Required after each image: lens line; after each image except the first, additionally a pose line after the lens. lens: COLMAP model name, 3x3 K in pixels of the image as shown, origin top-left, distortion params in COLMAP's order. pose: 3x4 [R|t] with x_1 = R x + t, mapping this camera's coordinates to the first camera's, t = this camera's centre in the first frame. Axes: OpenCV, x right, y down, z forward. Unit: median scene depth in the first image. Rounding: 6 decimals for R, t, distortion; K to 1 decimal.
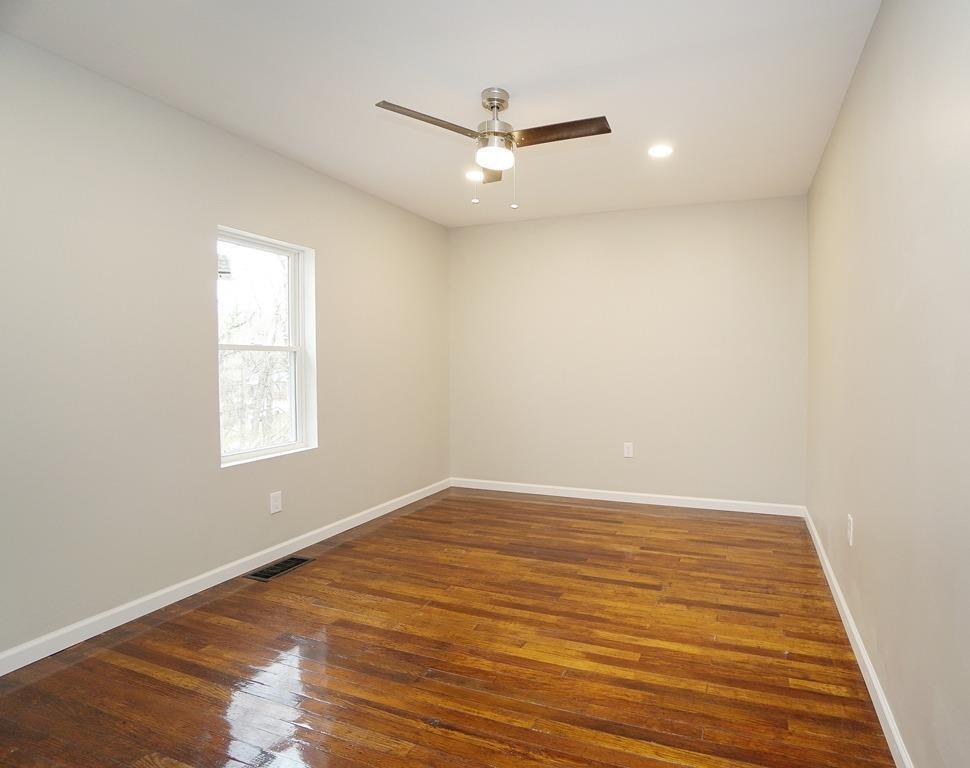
lens RADIAL K [[495.6, 0, 485.1], [0, 495.6, 378.2], [0, 0, 1]] dist [-0.020285, 0.002189]
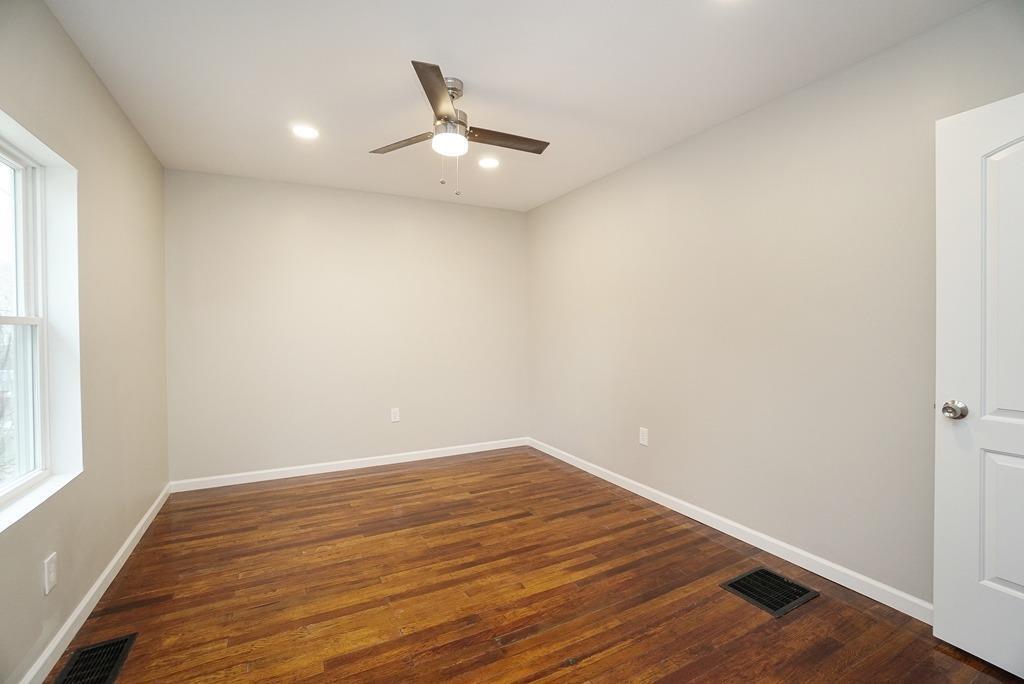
lens RADIAL K [[472.8, 0, 512.3], [0, 472.8, 344.3], [0, 0, 1]] dist [-0.014702, 0.001801]
pose [[0.634273, -0.012626, 0.773006, -0.566252], [0.014303, 0.999887, 0.004595, -0.018361], [-0.772977, 0.008142, 0.634382, 0.232919]]
